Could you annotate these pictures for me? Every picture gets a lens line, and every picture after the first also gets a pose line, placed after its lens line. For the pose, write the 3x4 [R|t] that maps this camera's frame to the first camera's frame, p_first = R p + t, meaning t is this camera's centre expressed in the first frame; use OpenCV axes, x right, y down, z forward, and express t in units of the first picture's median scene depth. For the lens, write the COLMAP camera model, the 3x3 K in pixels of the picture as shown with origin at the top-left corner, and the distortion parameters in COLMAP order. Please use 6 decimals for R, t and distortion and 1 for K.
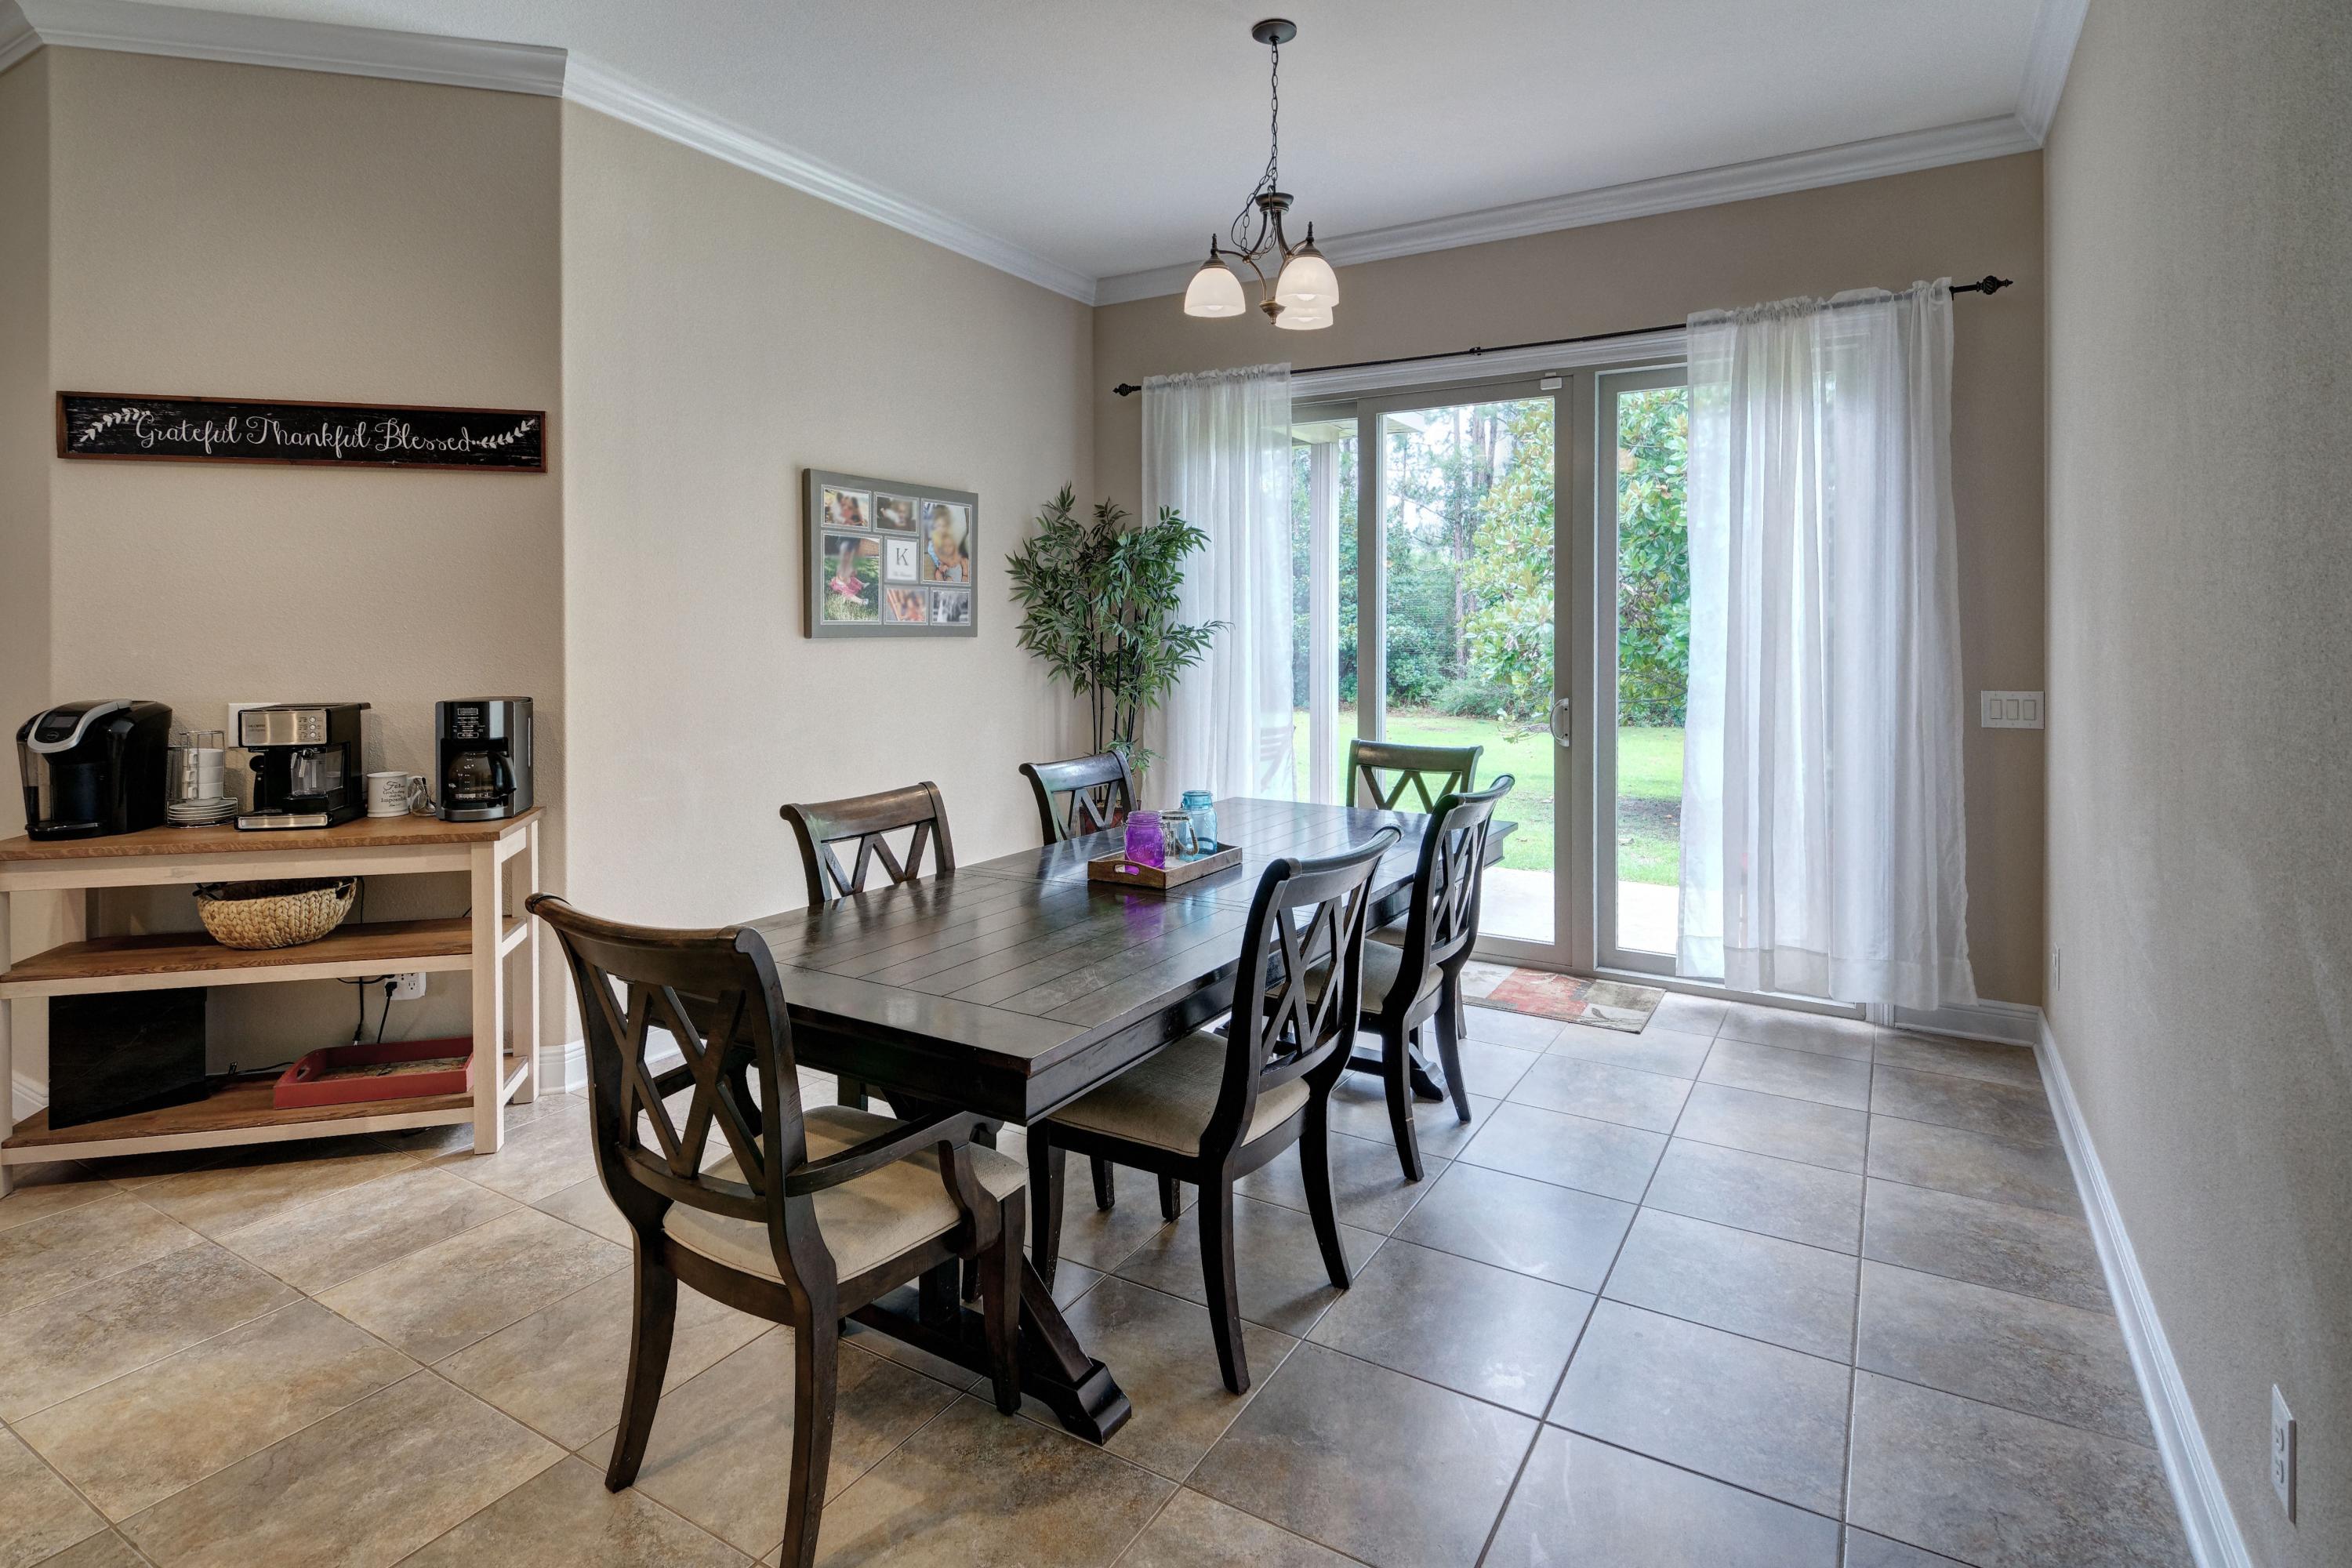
lens RADIAL K [[1192.6, 0, 1170.2], [0, 1192.6, 629.8], [0, 0, 1]] dist [0.010353, 0.000120]
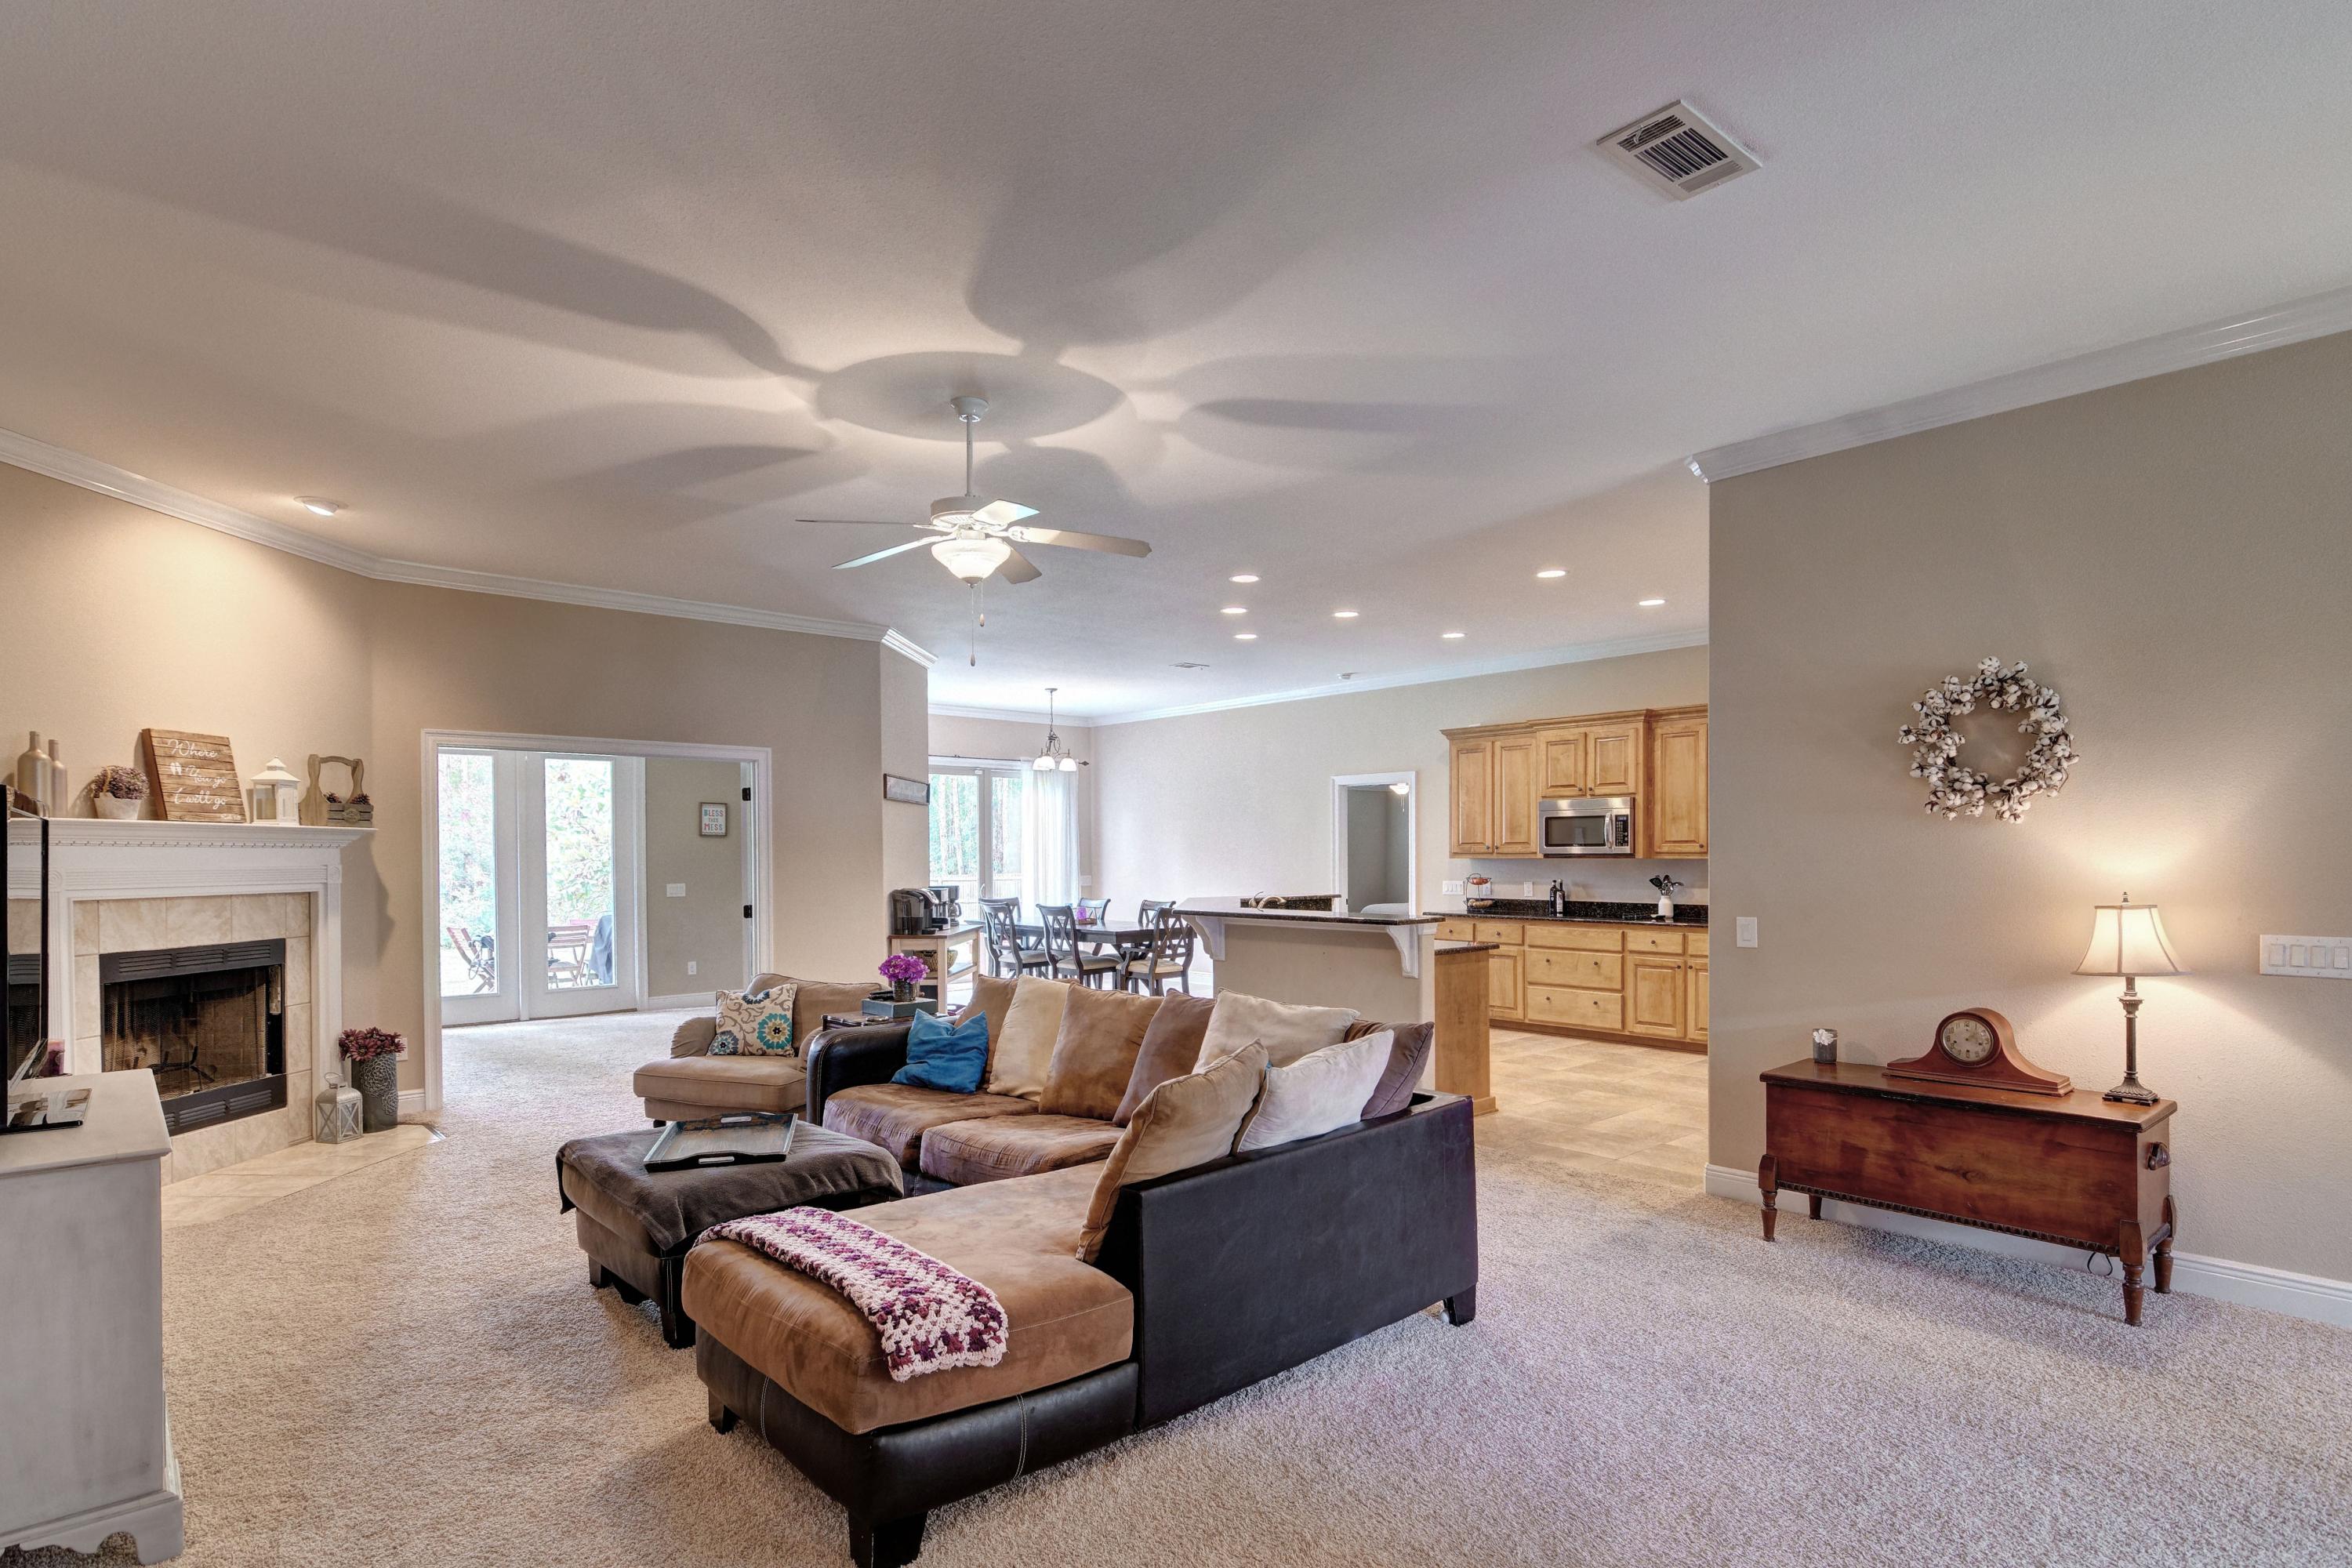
lens RADIAL K [[1187.7, 0, 1166.4], [0, 1187.7, 864.1], [0, 0, 1]] dist [0.001522, 0.000013]
pose [[0.295962, -0.011311, 0.955133, -2.358333], [0.009646, 0.999914, 0.008852, -0.011133], [-0.955151, 0.006594, 0.296046, -0.263423]]
